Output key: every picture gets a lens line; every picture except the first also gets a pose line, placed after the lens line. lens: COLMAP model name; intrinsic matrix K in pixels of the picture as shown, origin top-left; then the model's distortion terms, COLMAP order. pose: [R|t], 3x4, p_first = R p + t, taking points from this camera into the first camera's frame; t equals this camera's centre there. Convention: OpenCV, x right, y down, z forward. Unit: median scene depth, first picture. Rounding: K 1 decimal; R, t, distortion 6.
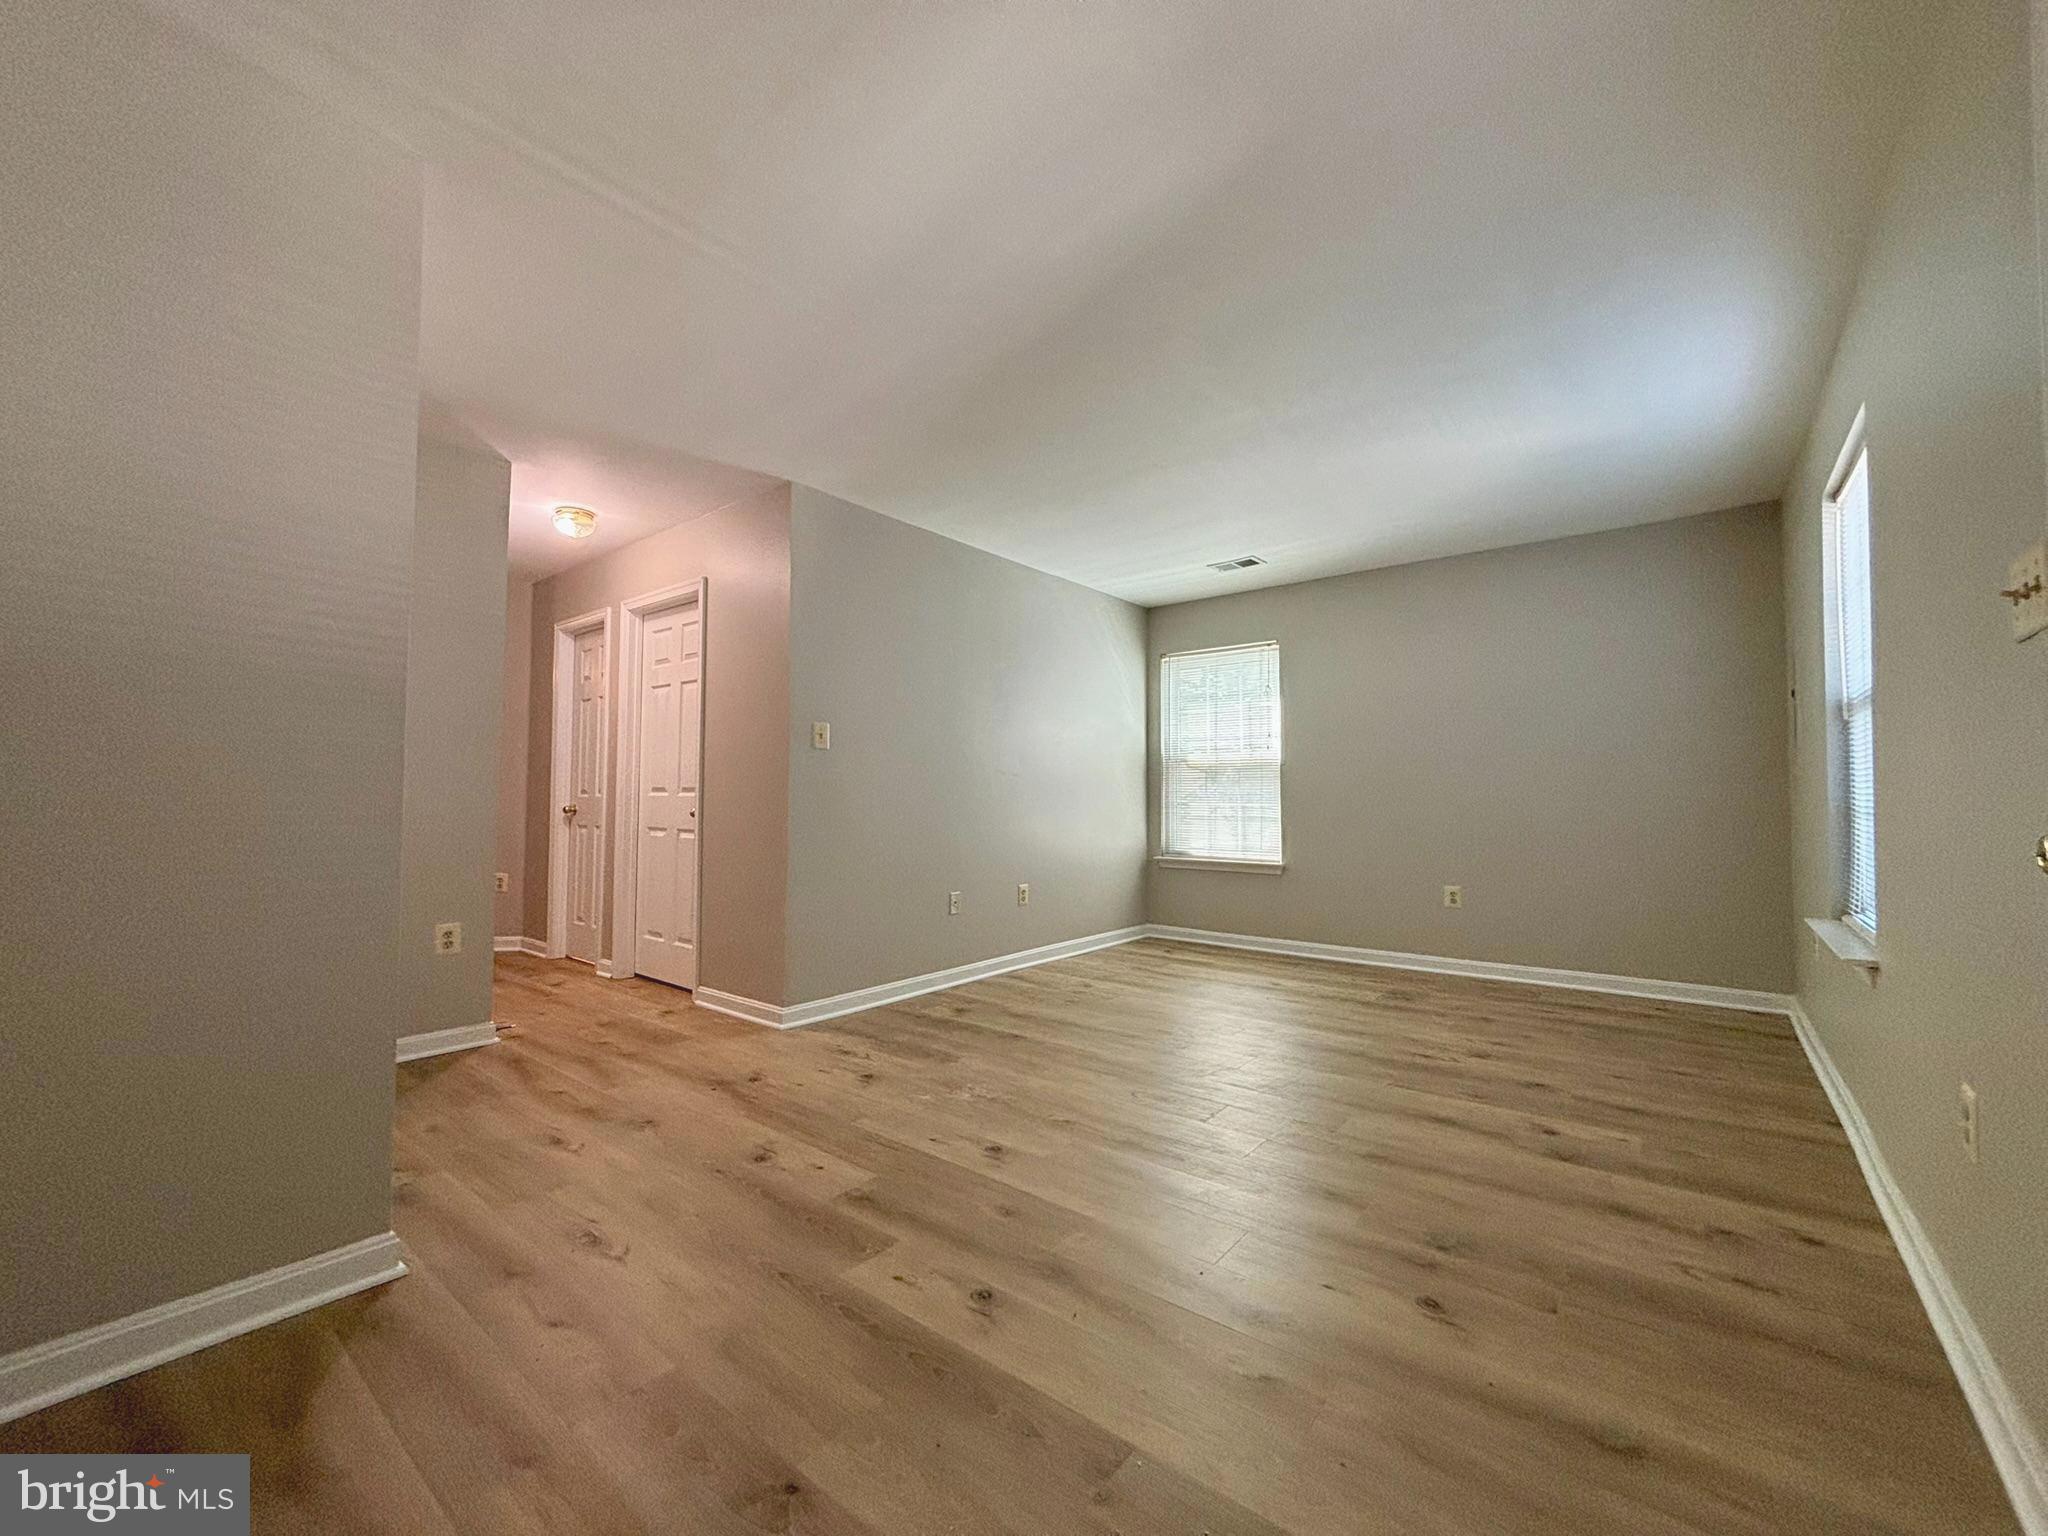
lens RADIAL K [[824.0, 0, 1025.6], [0, 824.0, 765.0], [0, 0, 1]] dist [0.012594, -0.000056]
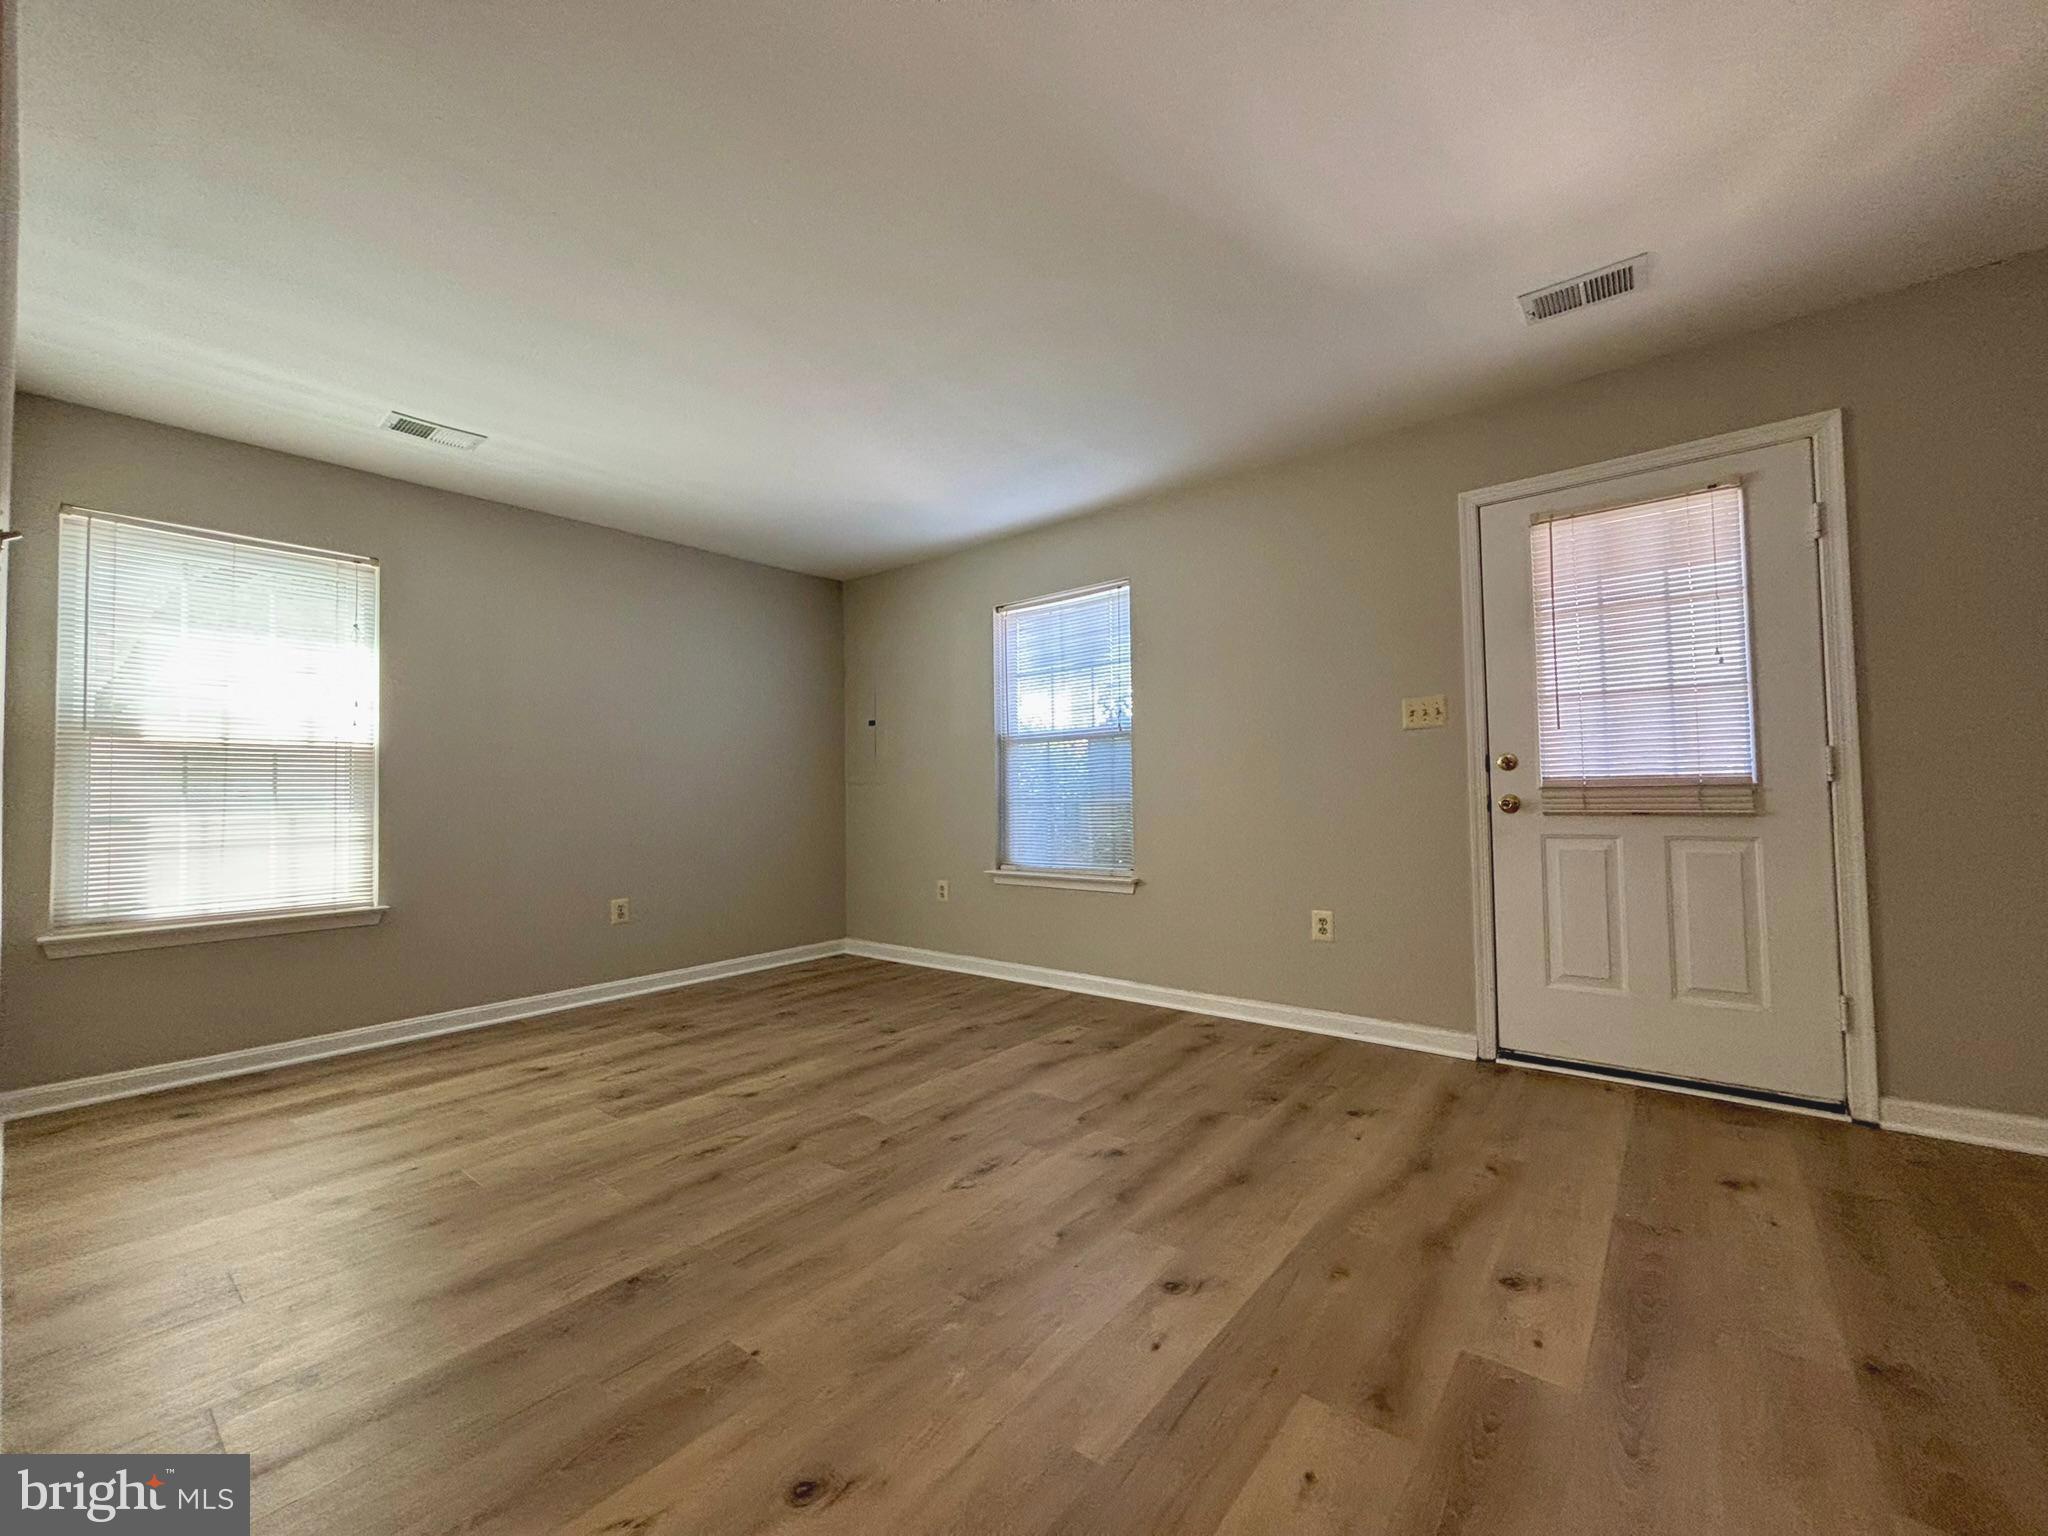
lens RADIAL K [[824.0, 0, 1028.6], [0, 824.0, 766.2], [0, 0, 1]] dist [0.012594, -0.000056]
pose [[0.004105, 0.033103, 0.999444, -0.649445], [-0.025996, 0.999118, -0.032985, 0.036349], [-0.999654, -0.025846, 0.004962, 0.958317]]
